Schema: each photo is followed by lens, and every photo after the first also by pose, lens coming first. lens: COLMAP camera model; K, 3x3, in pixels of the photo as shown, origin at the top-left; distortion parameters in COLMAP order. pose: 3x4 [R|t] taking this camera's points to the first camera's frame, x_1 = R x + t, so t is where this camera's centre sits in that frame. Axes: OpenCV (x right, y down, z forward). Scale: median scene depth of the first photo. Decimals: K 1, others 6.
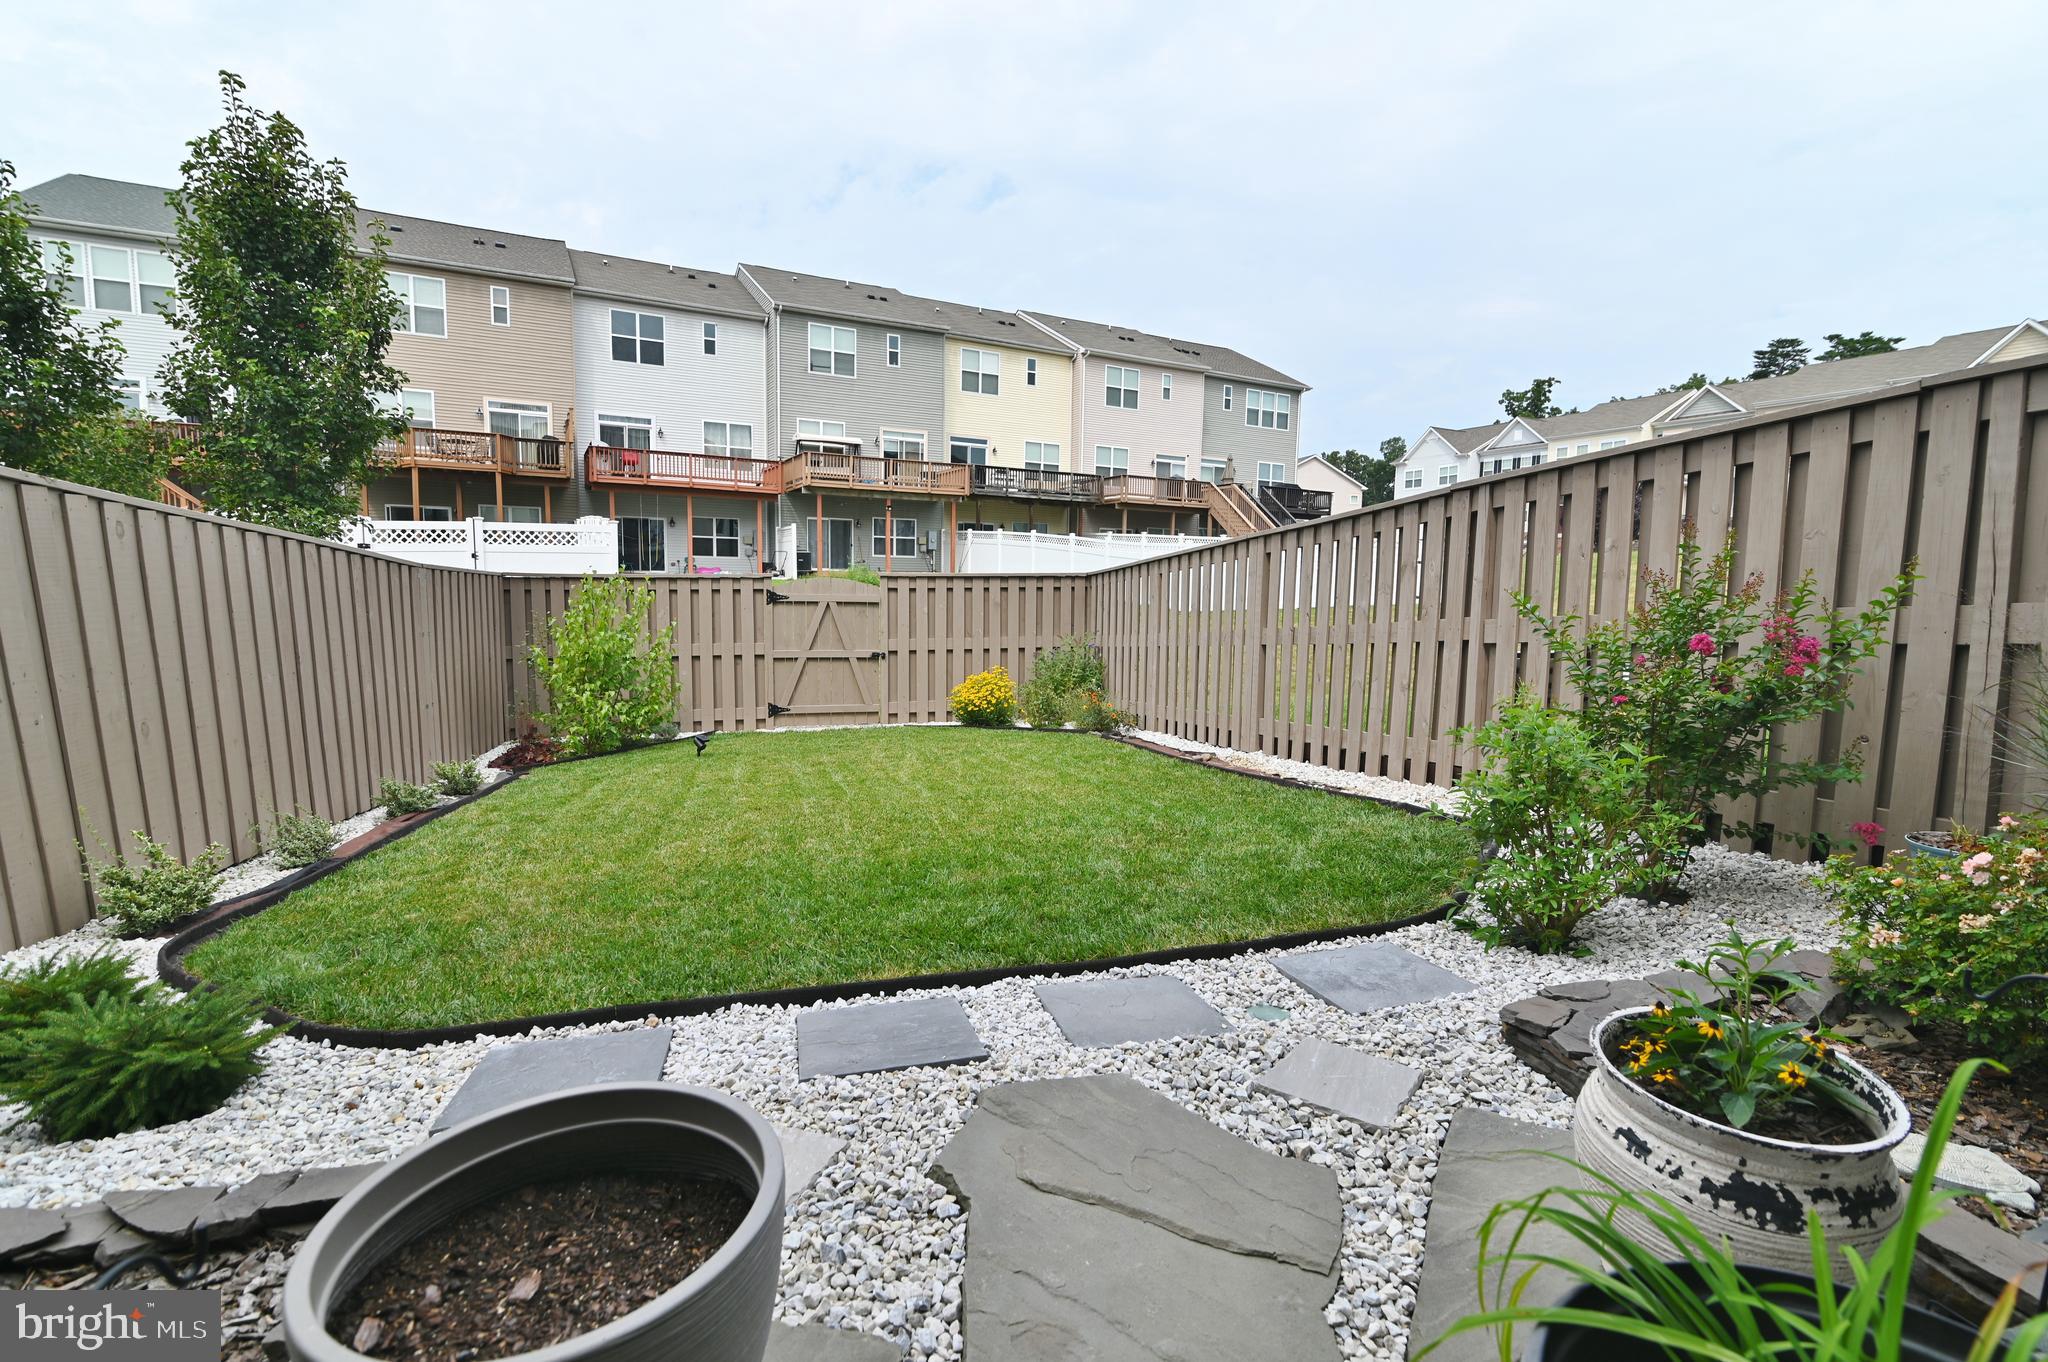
lens RADIAL K [[941.9, 0, 1019.8], [0, 941.9, 677.3], [0, 0, 1]] dist [-0.018195, 0.001012]
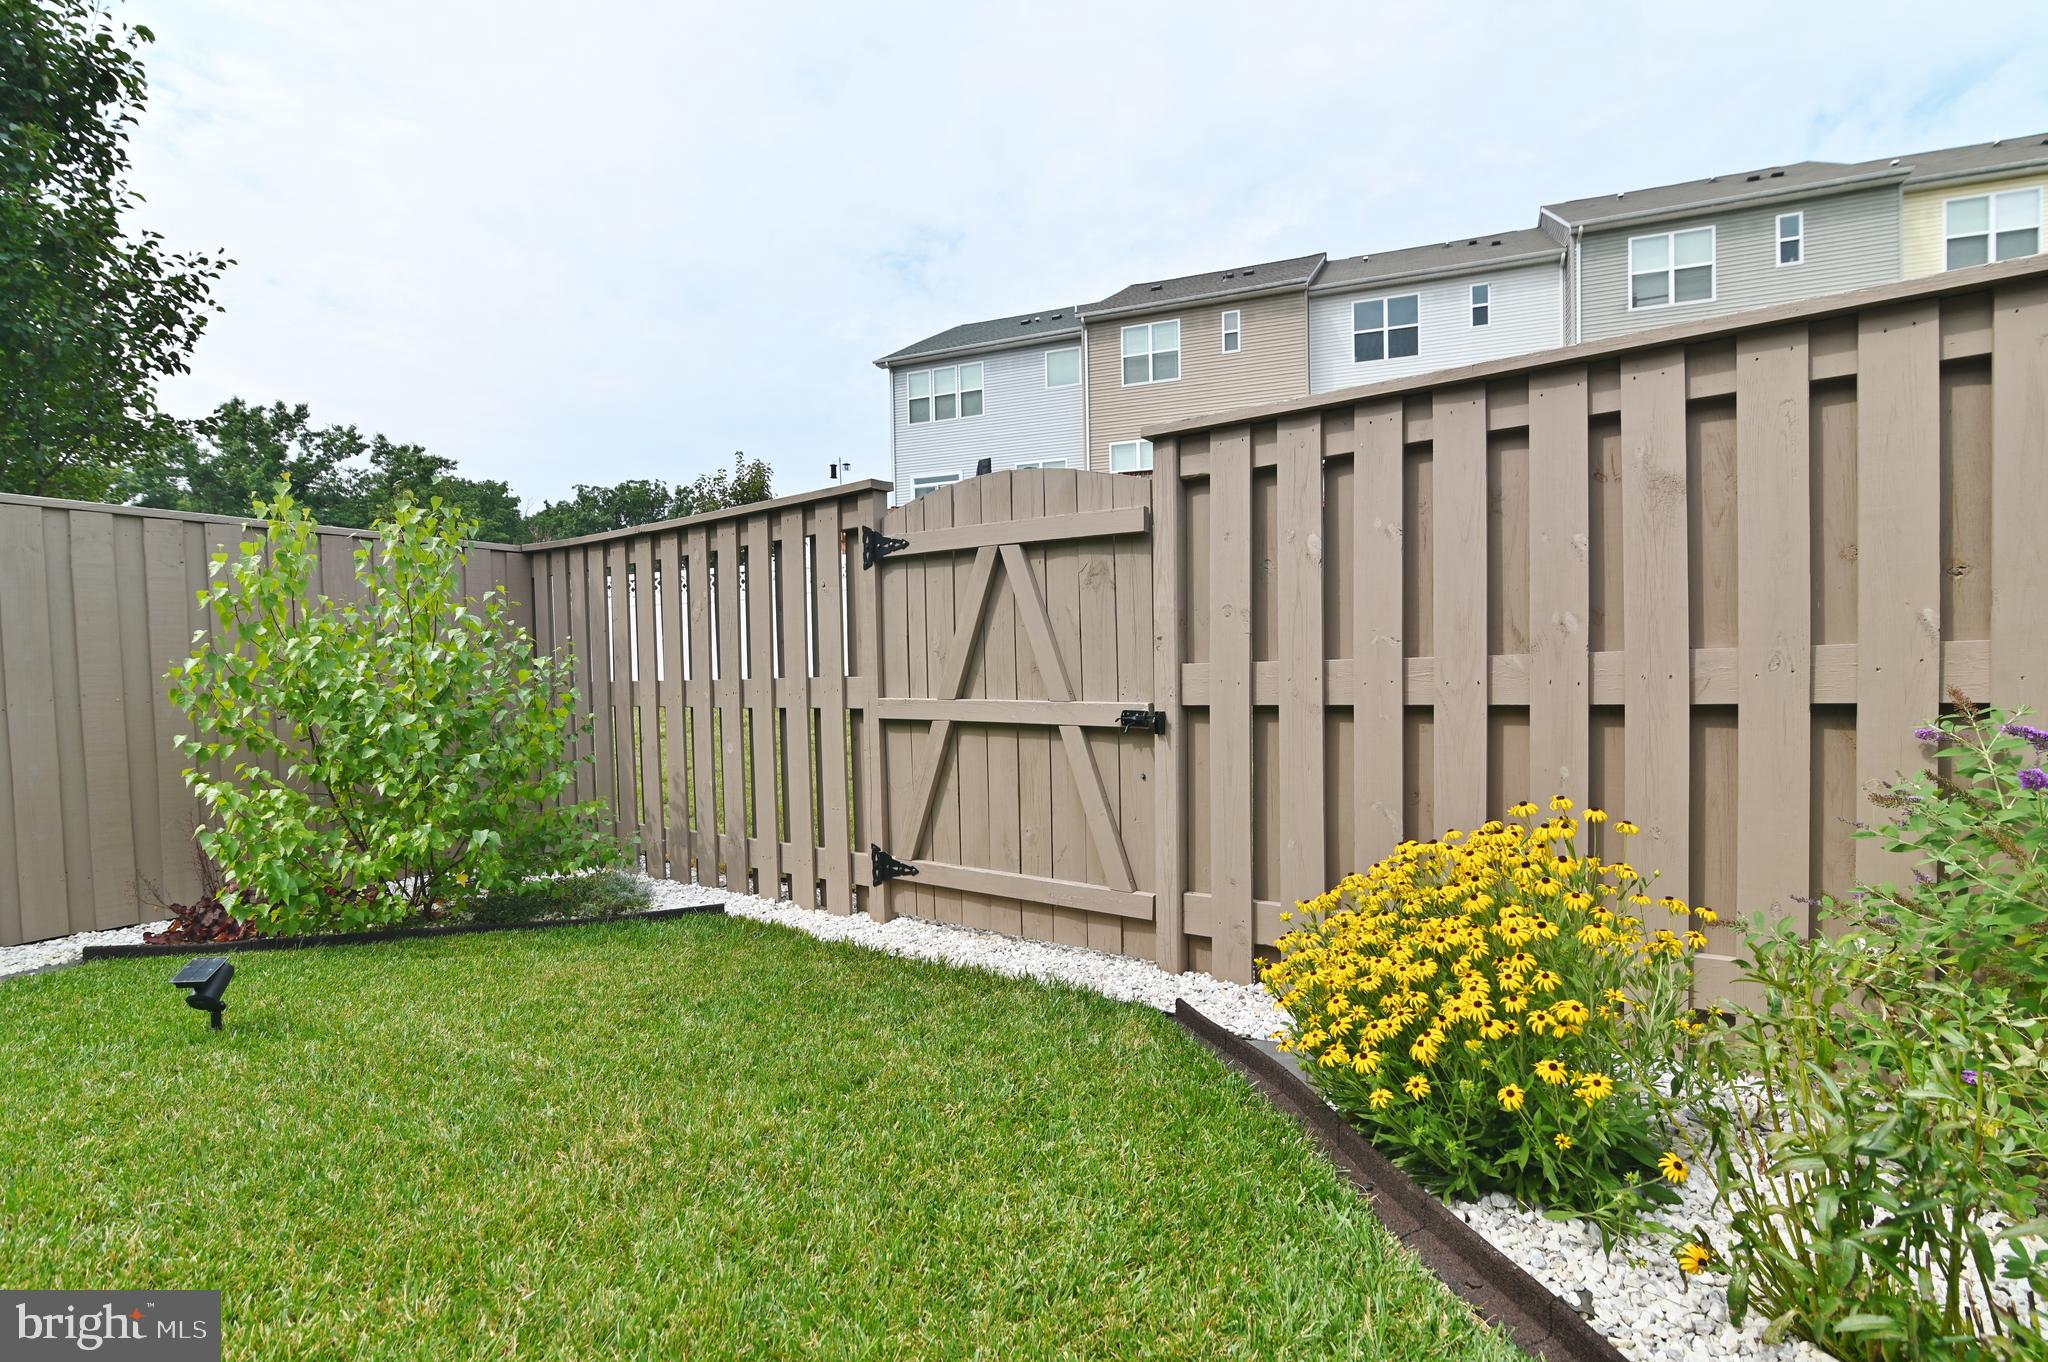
lens RADIAL K [[941.9, 0, 1021.3], [0, 941.9, 675.7], [0, 0, 1]] dist [-0.018195, 0.001012]
pose [[0.635082, -0.011180, -0.772364, 0.014610], [-0.044830, 0.997676, -0.051303, -0.006821], [0.771143, 0.067206, 0.633105, 0.261552]]
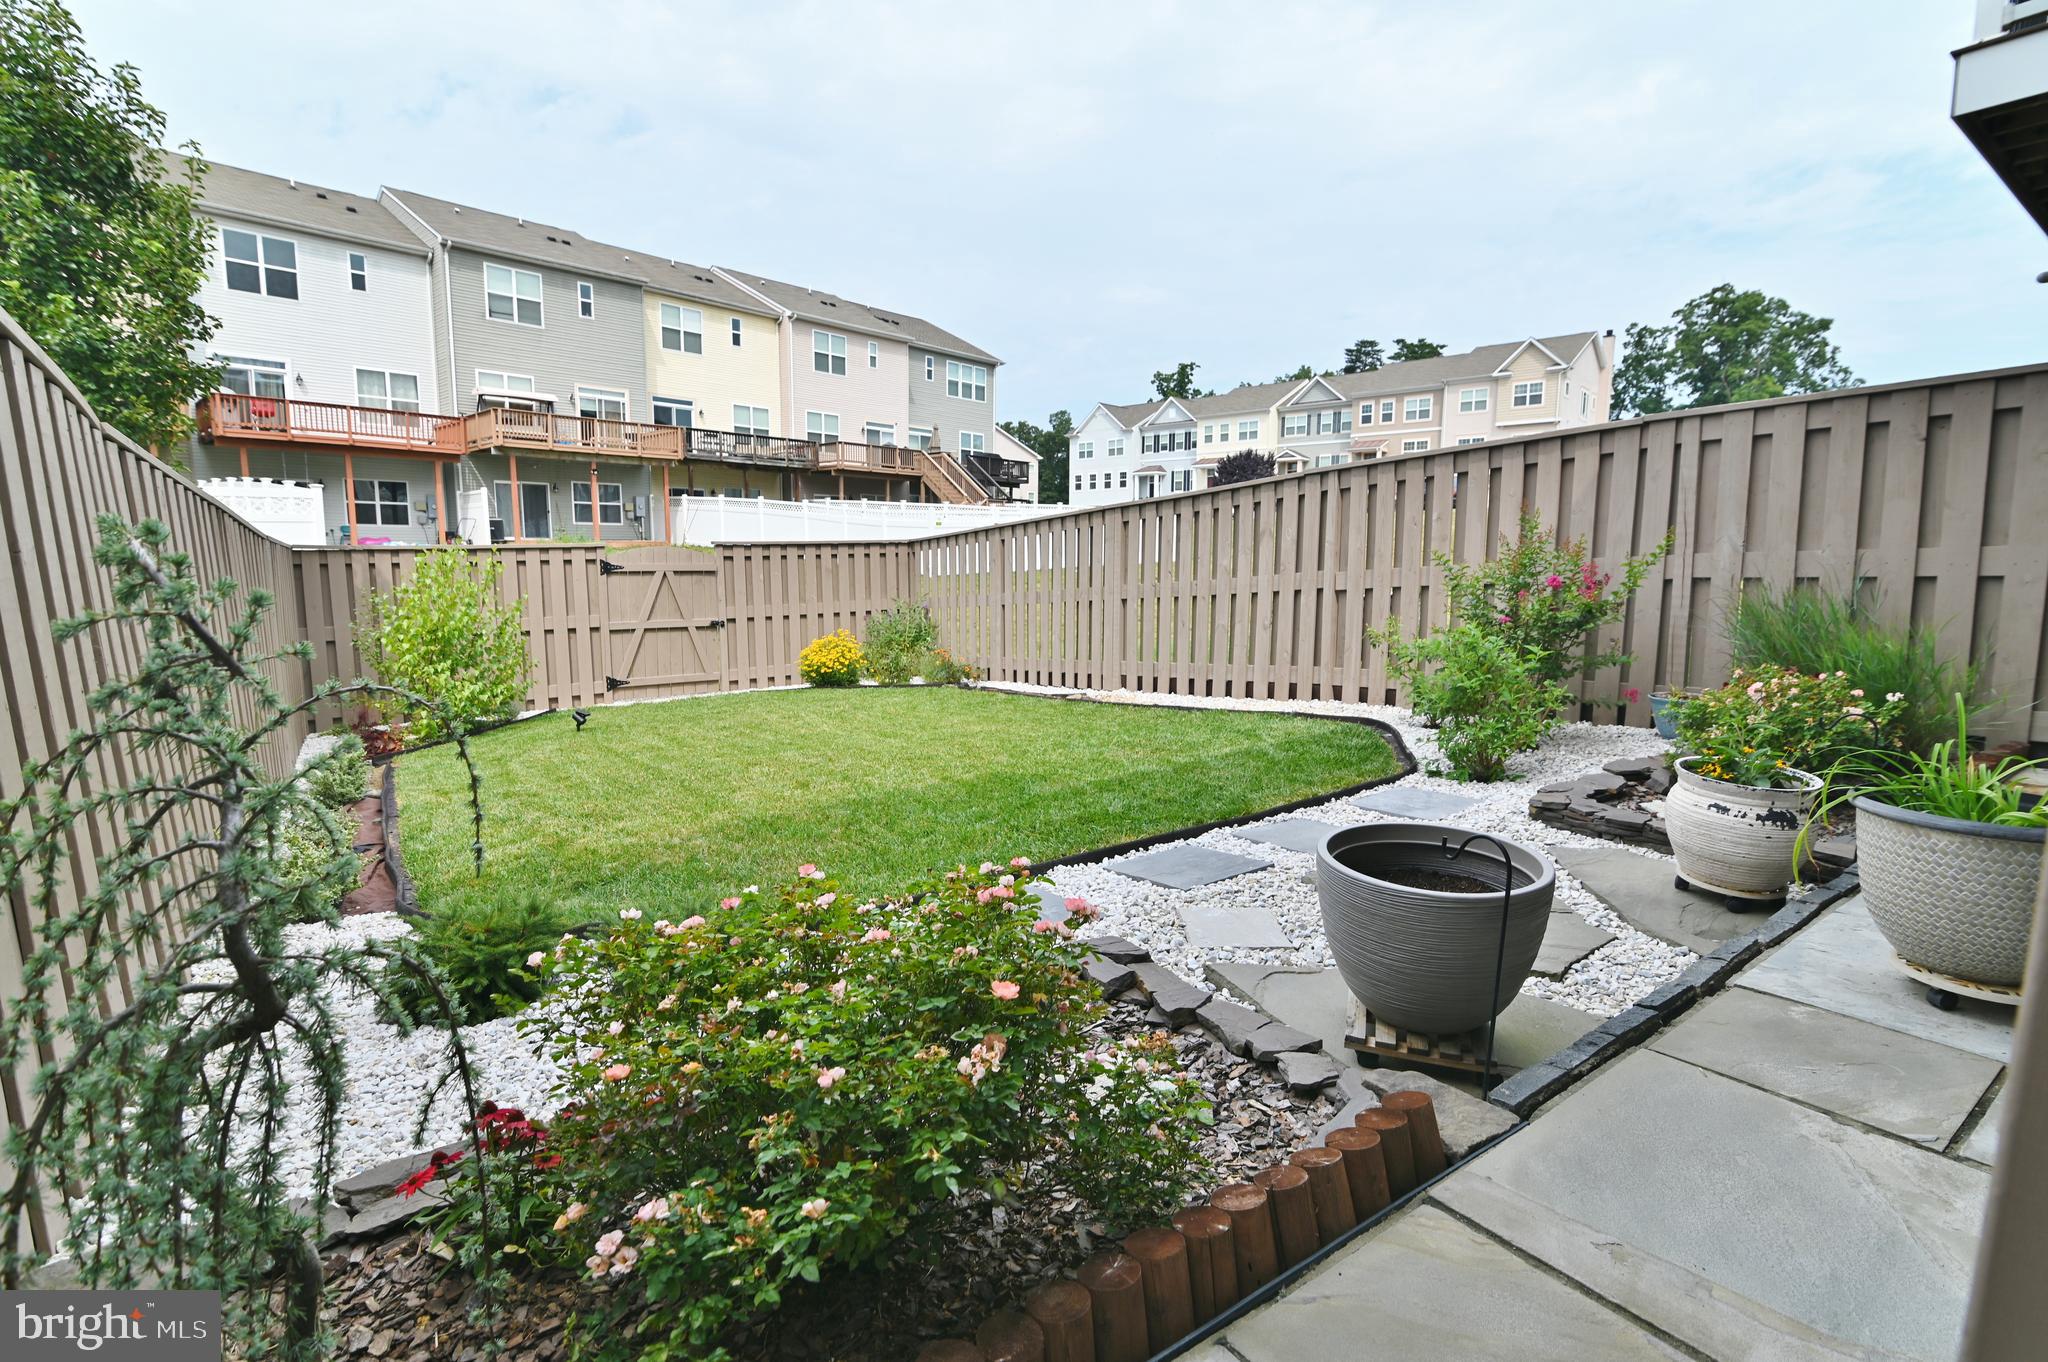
lens RADIAL K [[941.9, 0, 1020.1], [0, 941.9, 665.8], [0, 0, 1]] dist [-0.018195, 0.001012]
pose [[0.942303, -0.052113, 0.330680, -0.059341], [0.044287, 0.998533, 0.031160, 0.001567], [-0.331819, -0.014717, 0.943228, -0.018147]]
